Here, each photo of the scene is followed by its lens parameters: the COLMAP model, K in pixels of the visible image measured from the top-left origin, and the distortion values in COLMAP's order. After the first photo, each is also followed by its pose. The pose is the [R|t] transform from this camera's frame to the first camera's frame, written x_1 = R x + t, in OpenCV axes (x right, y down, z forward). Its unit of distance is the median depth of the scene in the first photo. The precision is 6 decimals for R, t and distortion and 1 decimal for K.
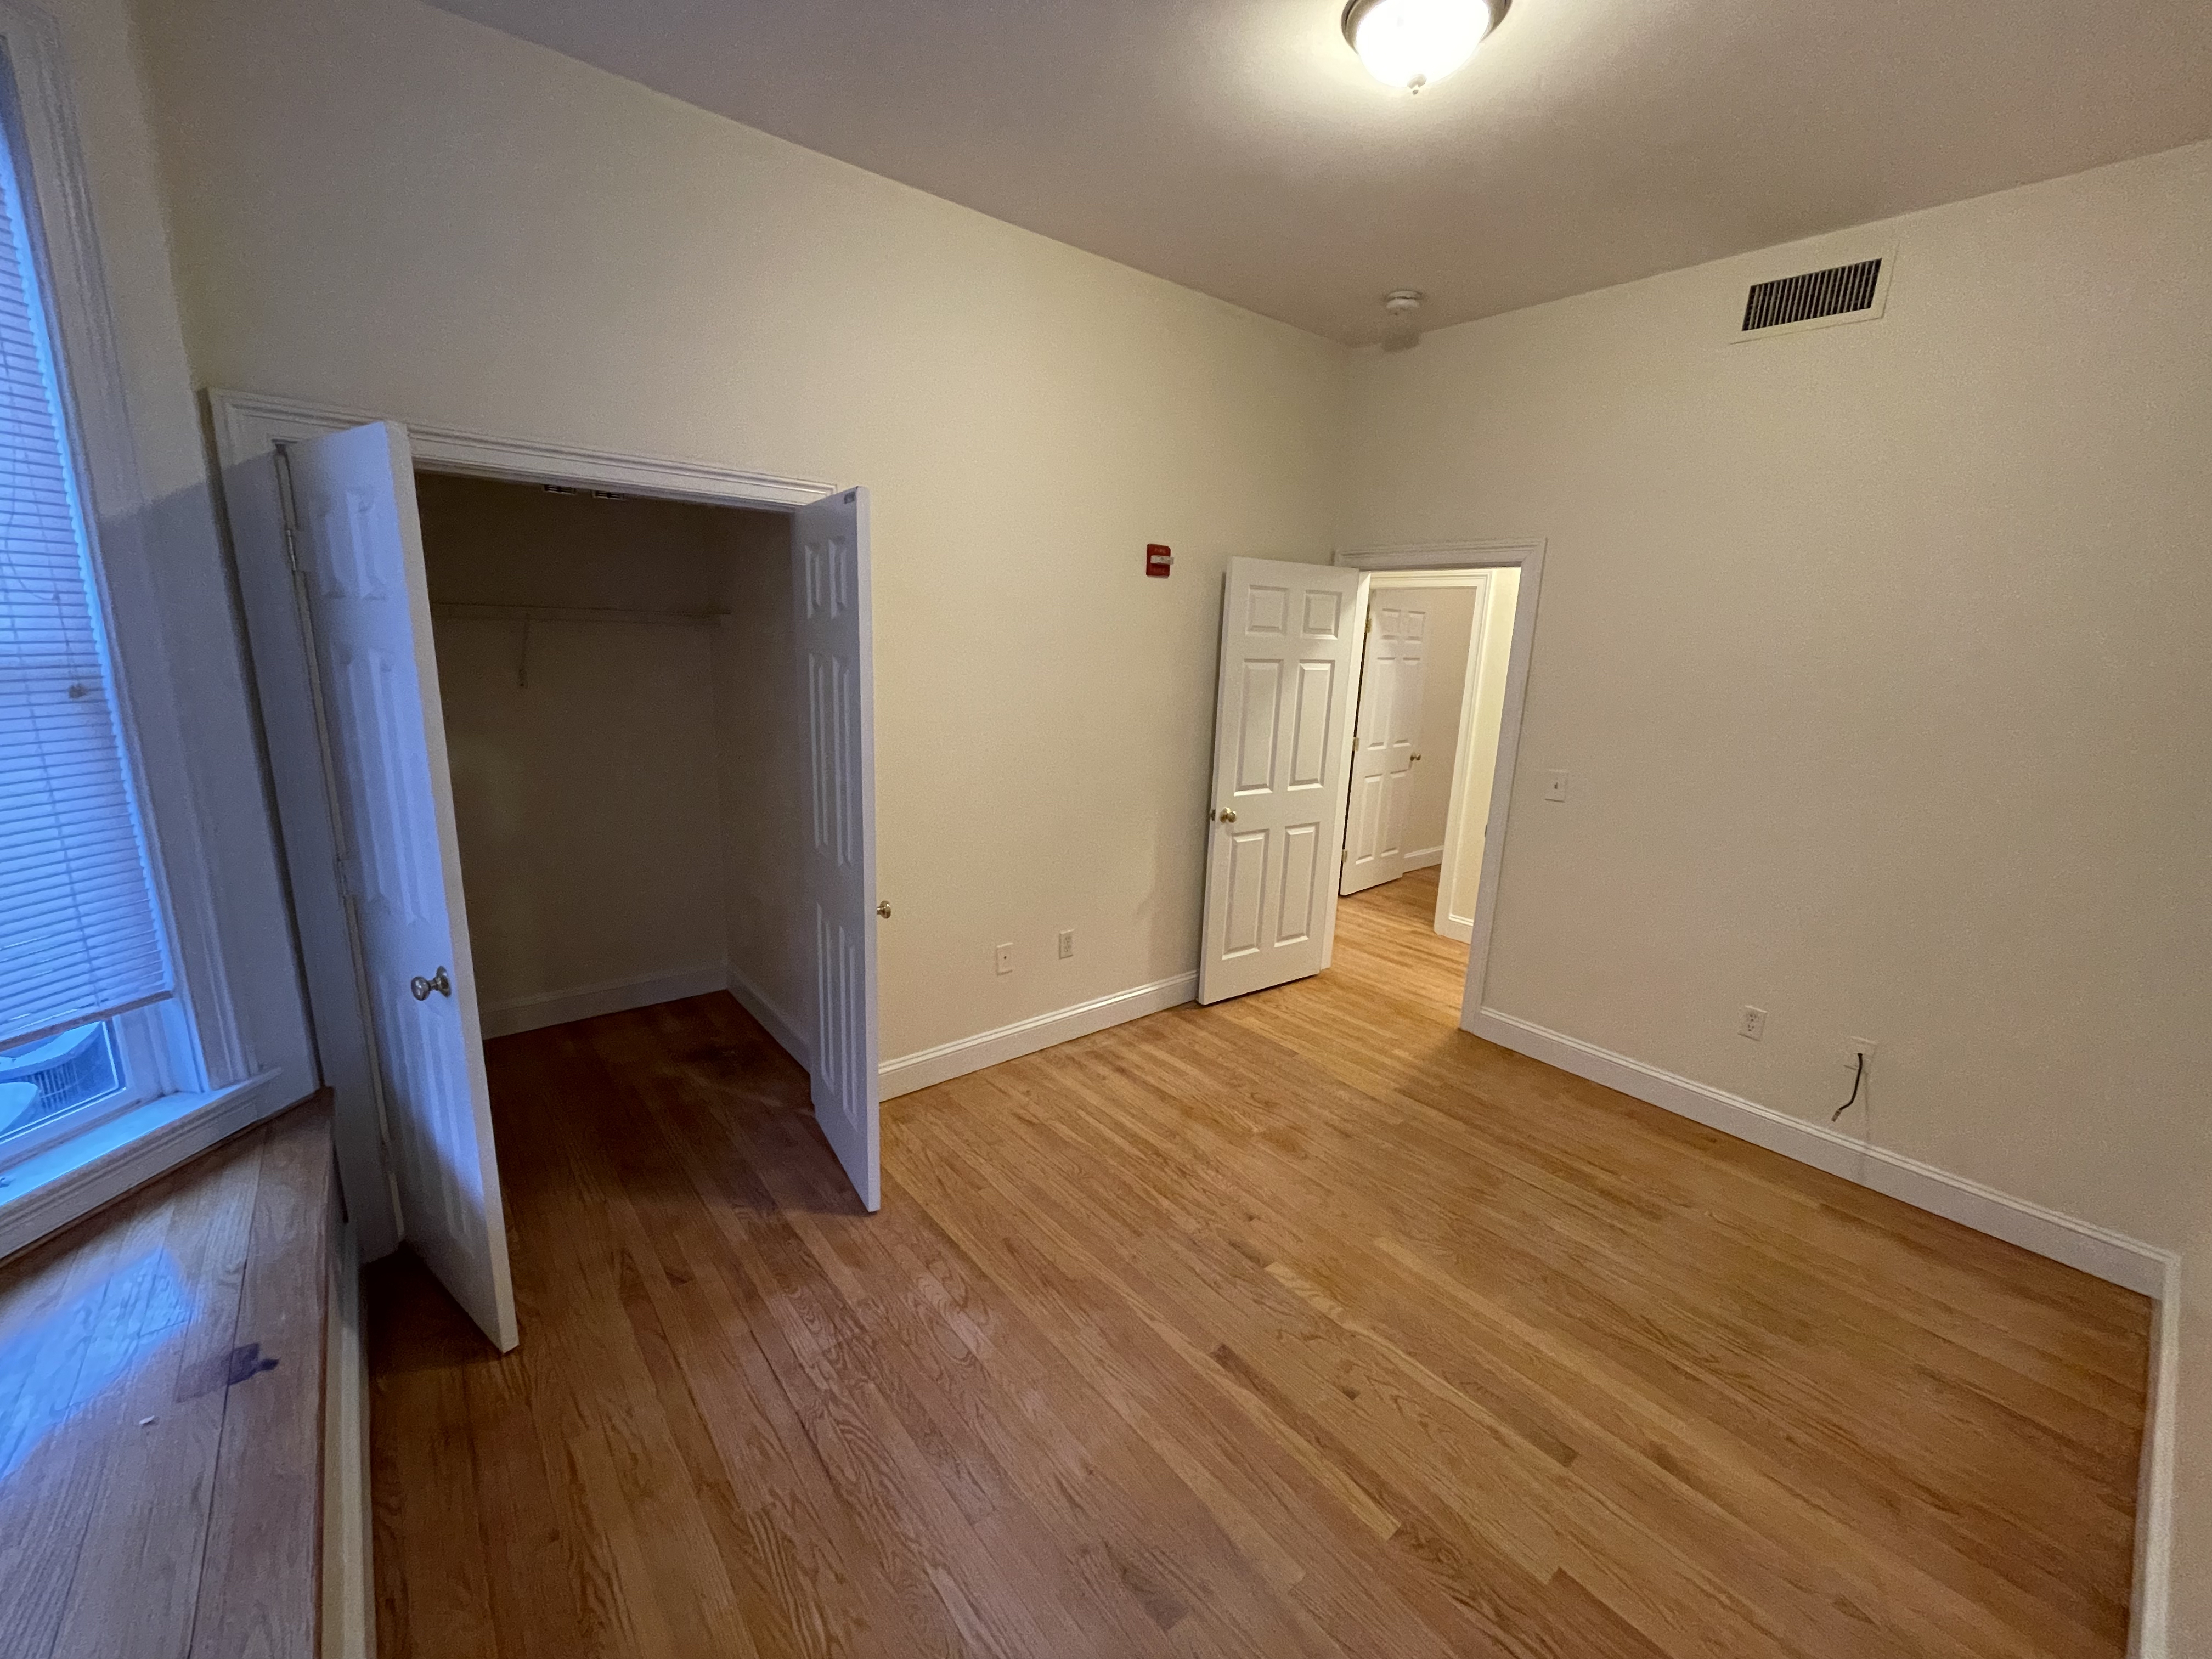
lens RADIAL K [[891.9, 0, 1107.1], [0, 891.9, 825.7], [0, 0, 1]] dist [0.001801, -0.000151]
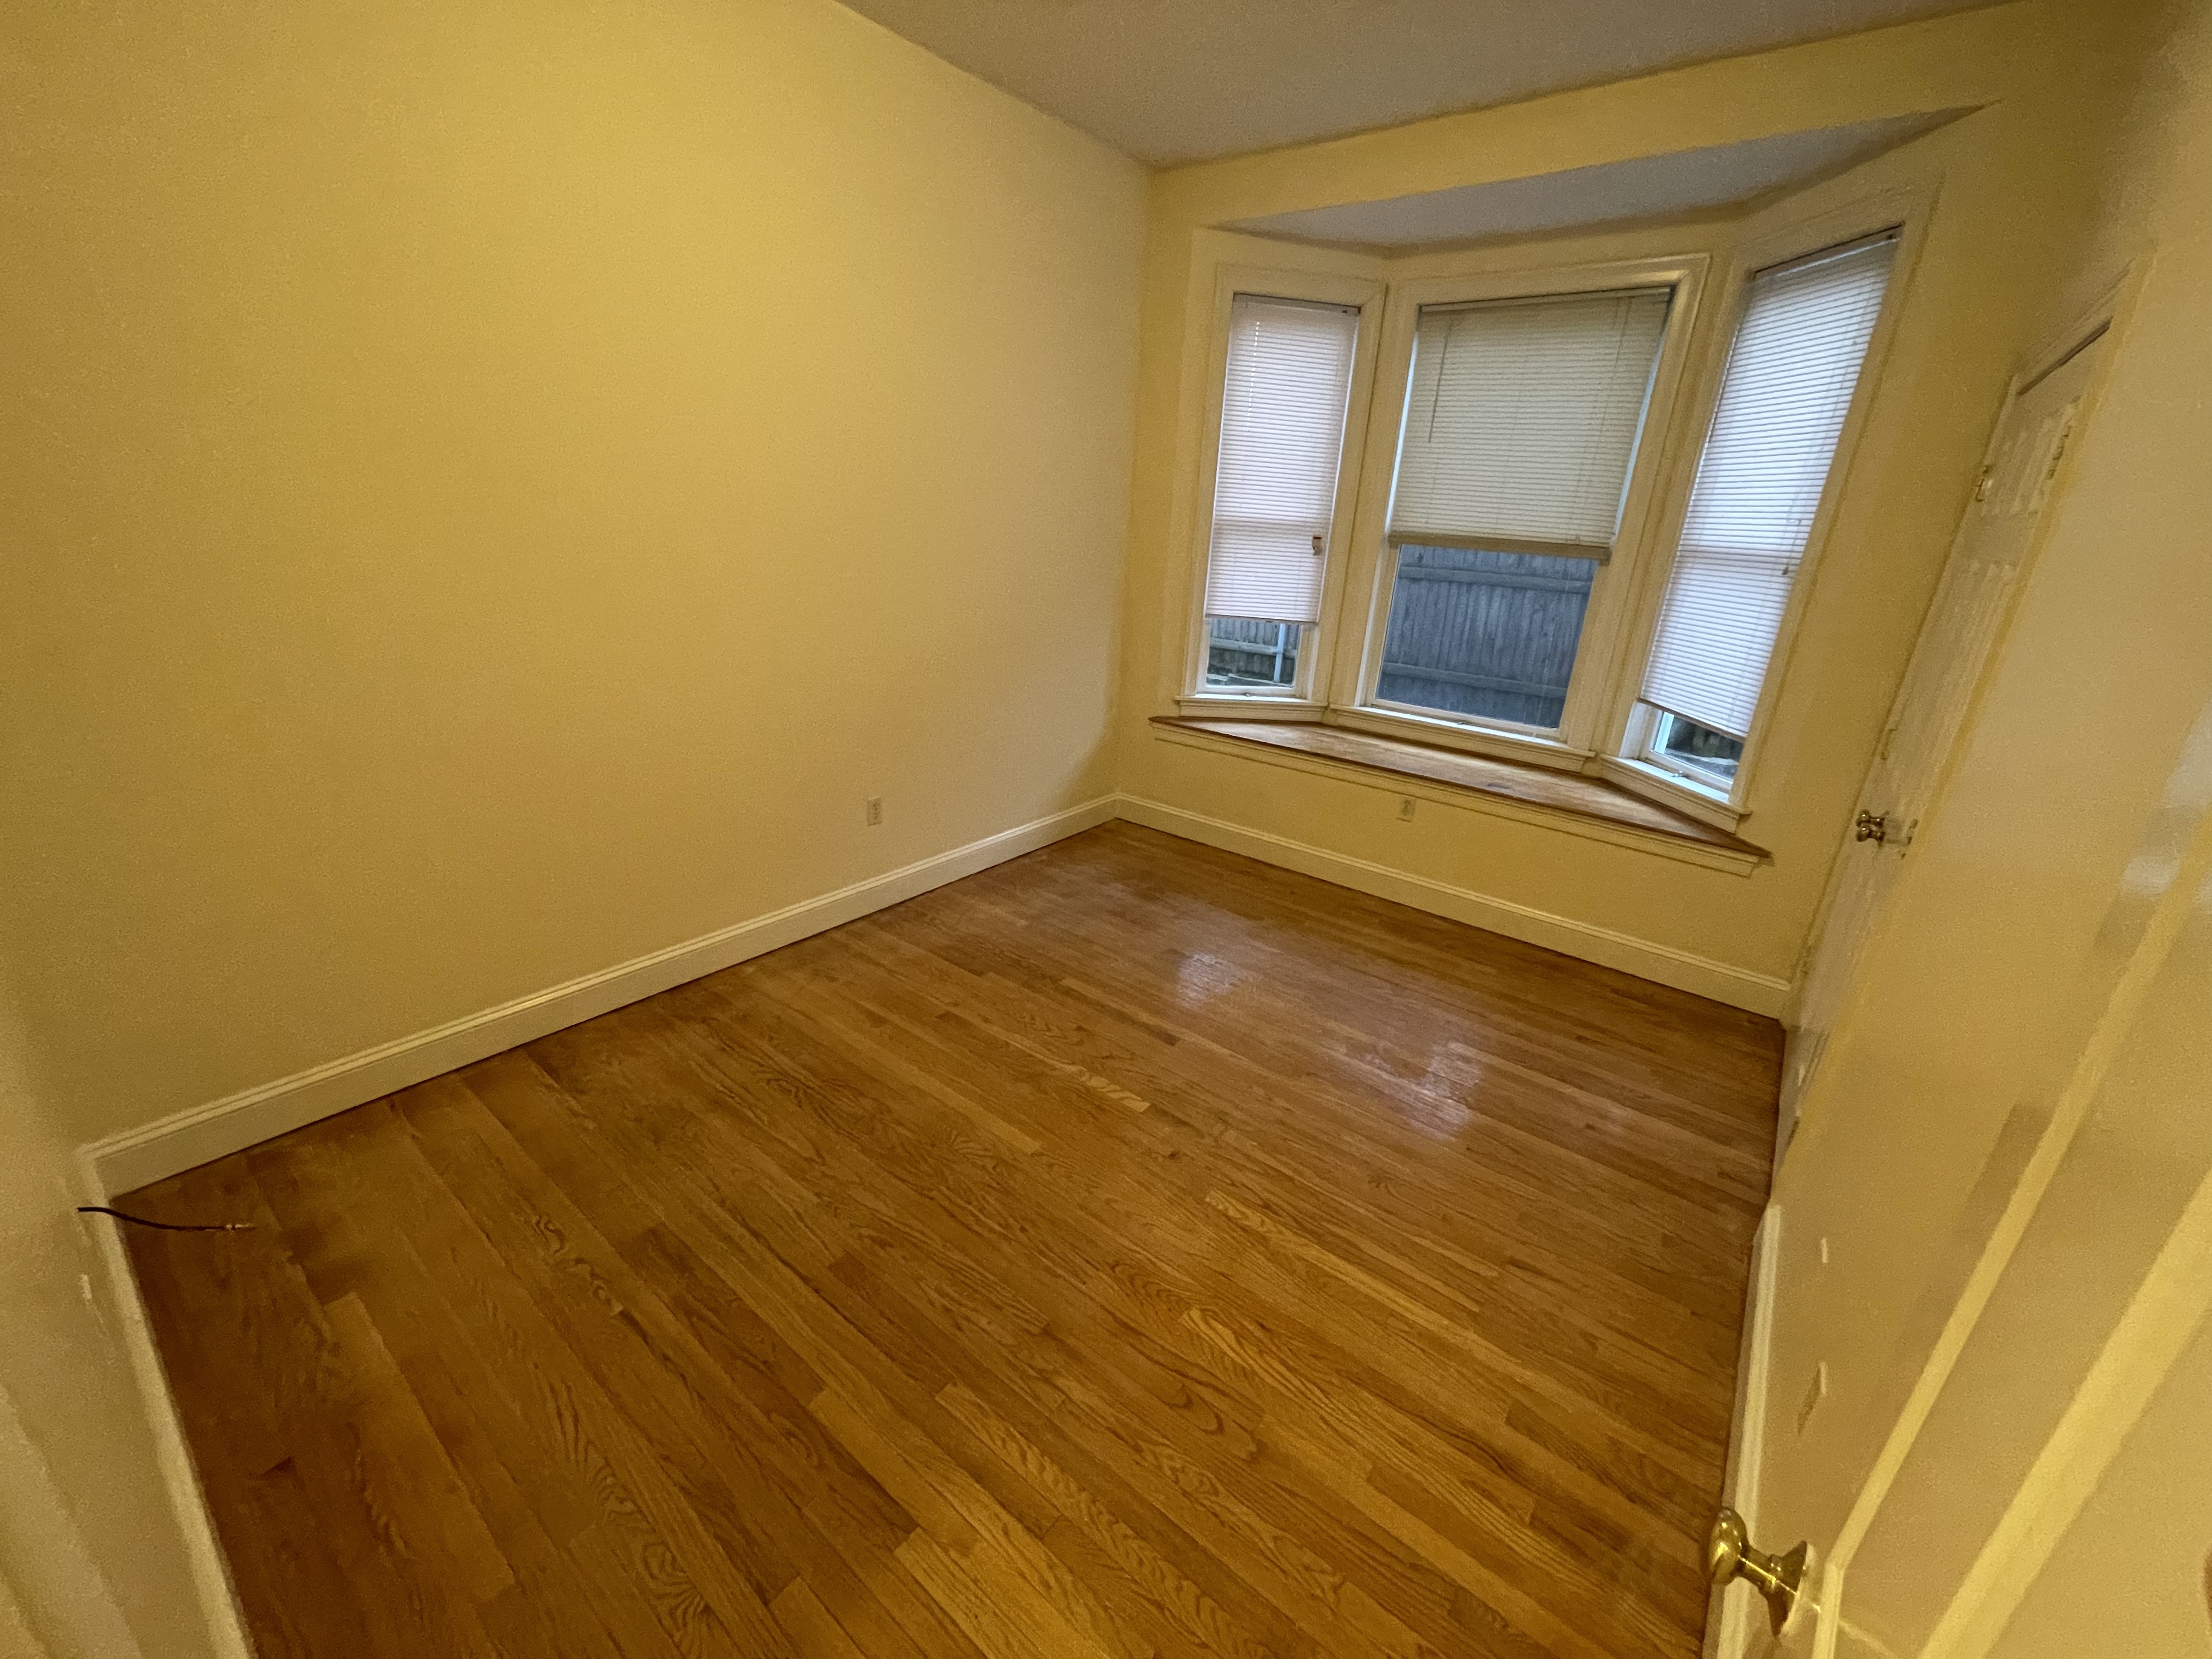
lens RADIAL K [[891.9, 0, 1101.6], [0, 891.9, 833.0], [0, 0, 1]] dist [0.001801, -0.000151]
pose [[-0.972604, -0.012494, -0.232132, 0.463420], [-0.137269, 0.836751, 0.530100, -0.306250], [0.187614, 0.547442, -0.815542, 1.611786]]
